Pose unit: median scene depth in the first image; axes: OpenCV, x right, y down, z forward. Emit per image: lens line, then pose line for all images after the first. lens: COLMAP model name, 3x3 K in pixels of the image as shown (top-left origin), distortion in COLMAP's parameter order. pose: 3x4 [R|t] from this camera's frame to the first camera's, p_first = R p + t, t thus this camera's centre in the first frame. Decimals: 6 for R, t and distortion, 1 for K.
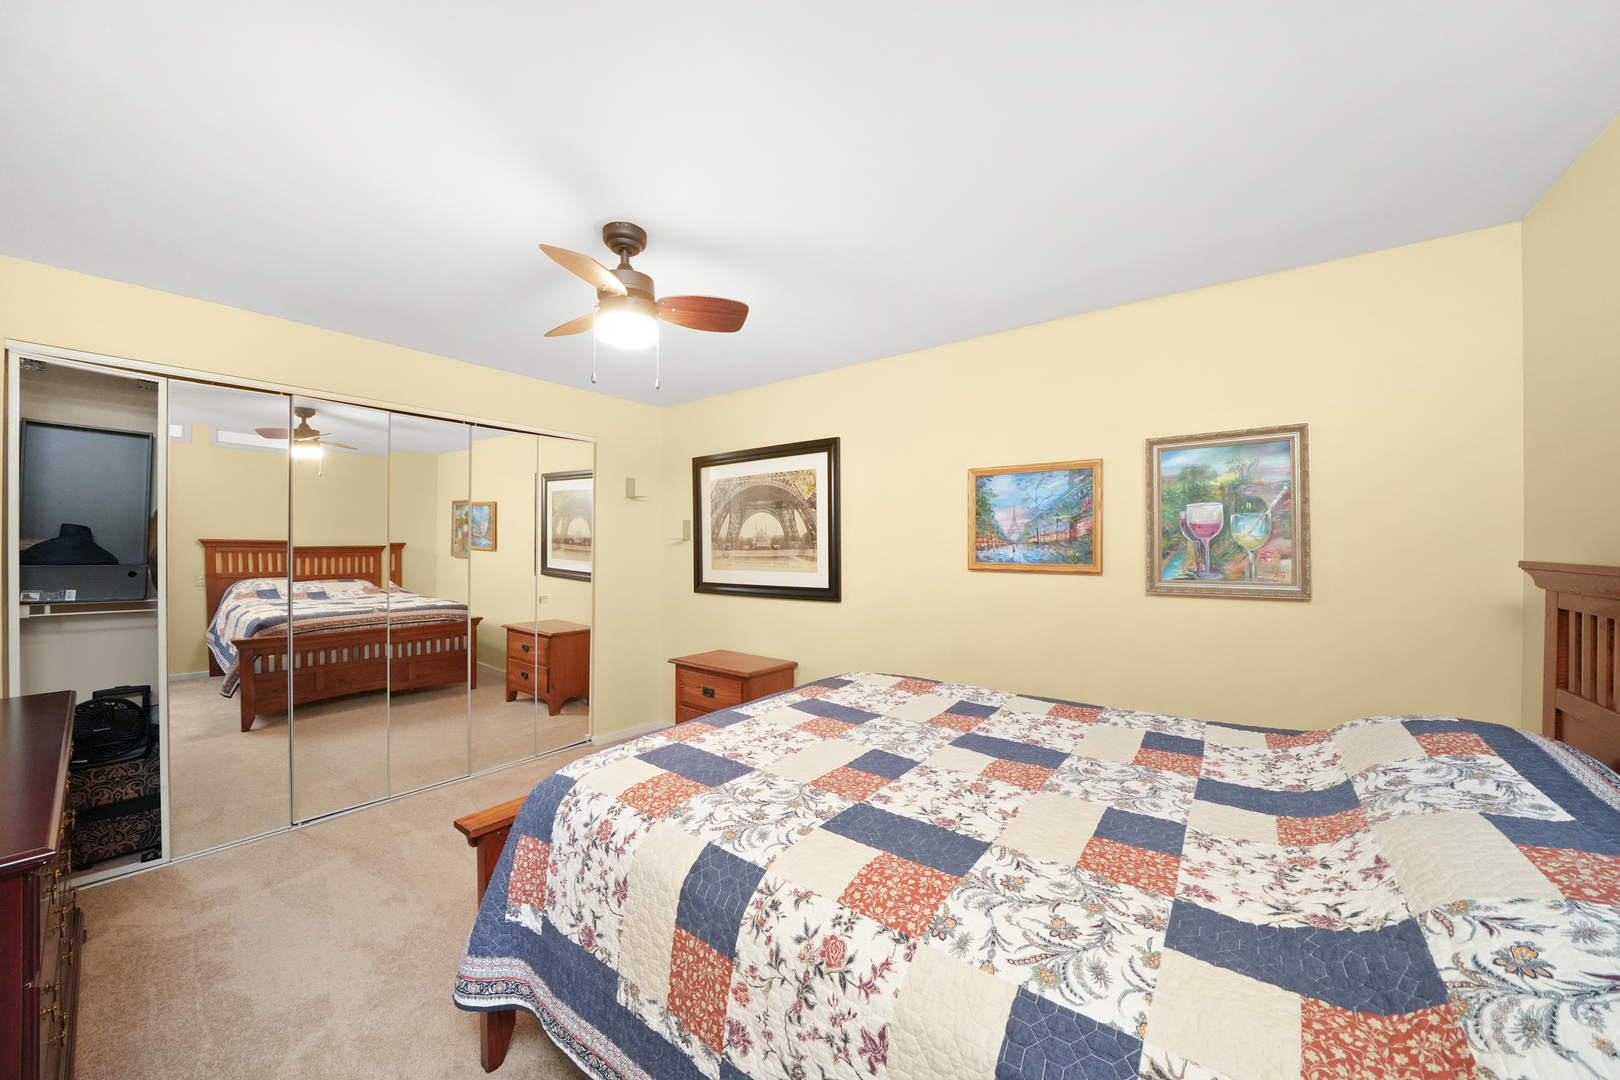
lens RADIAL K [[576.6, 0, 806.2], [0, 576.6, 543.7], [0, 0, 1]] dist [-0.024701, 0.002946]
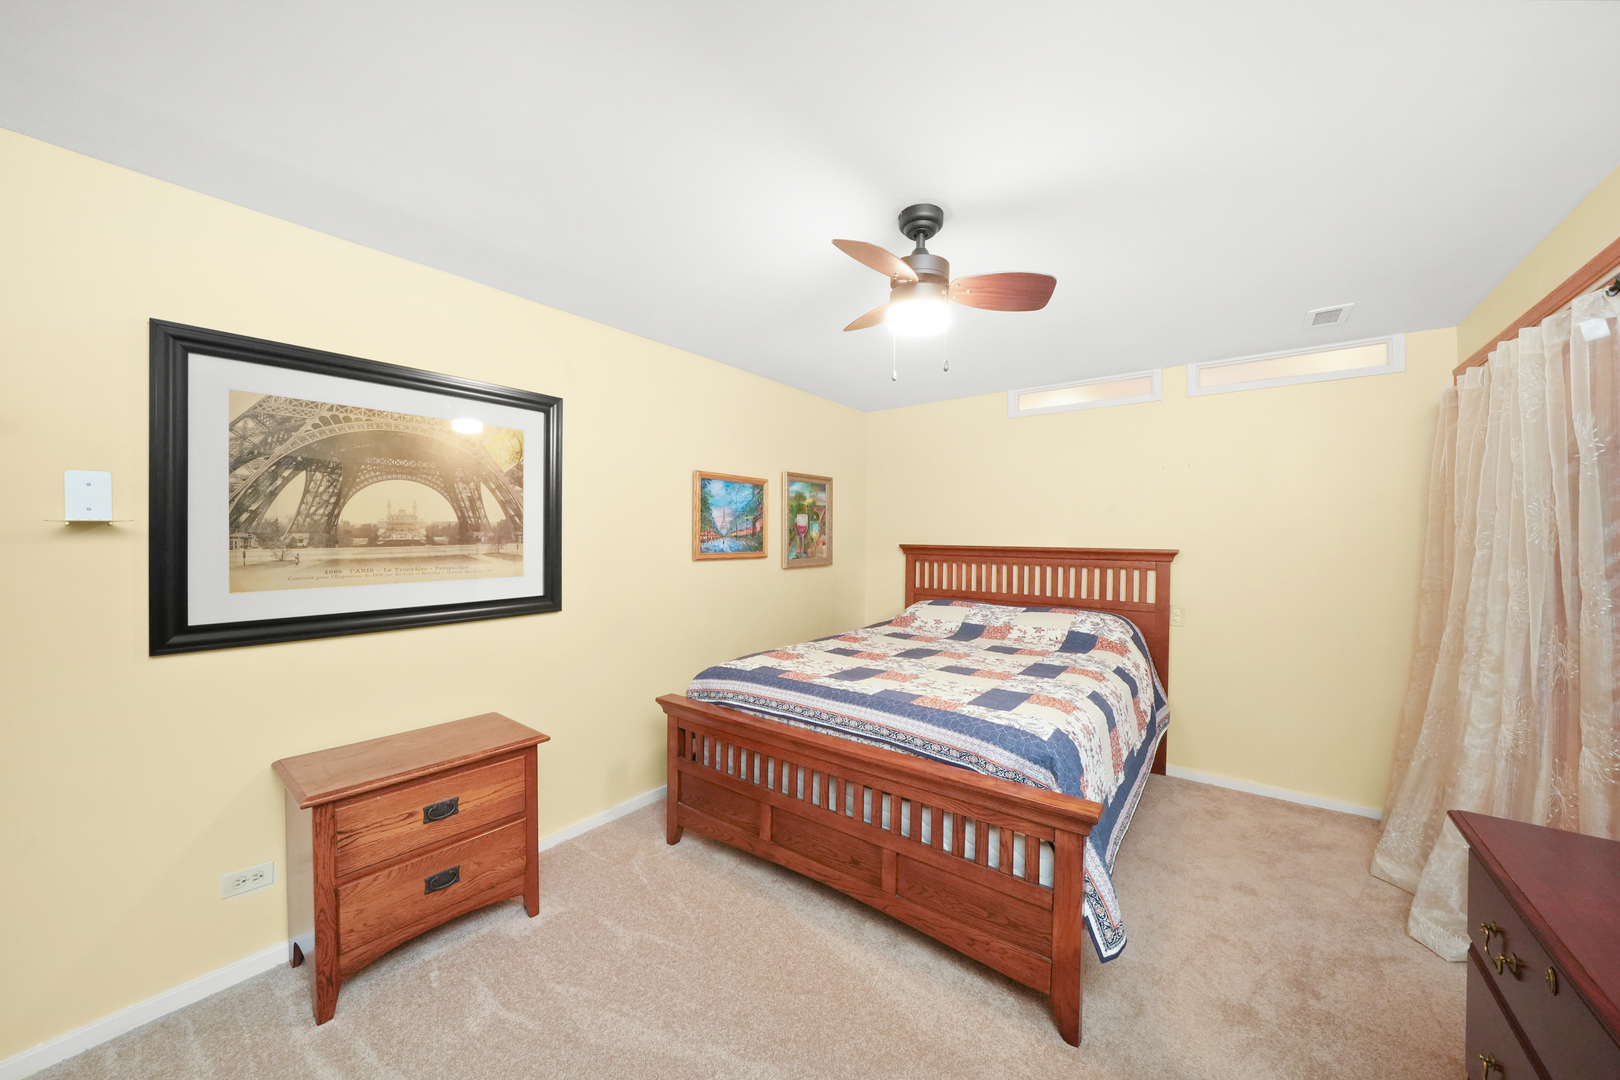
lens RADIAL K [[576.6, 0, 807.7], [0, 576.6, 537.8], [0, 0, 1]] dist [-0.024701, 0.002946]
pose [[-0.011159, -0.004462, 0.999928, -0.855863], [-0.010763, 0.999933, 0.004342, -0.005350], [-0.999880, -0.010714, -0.011206, 0.804498]]
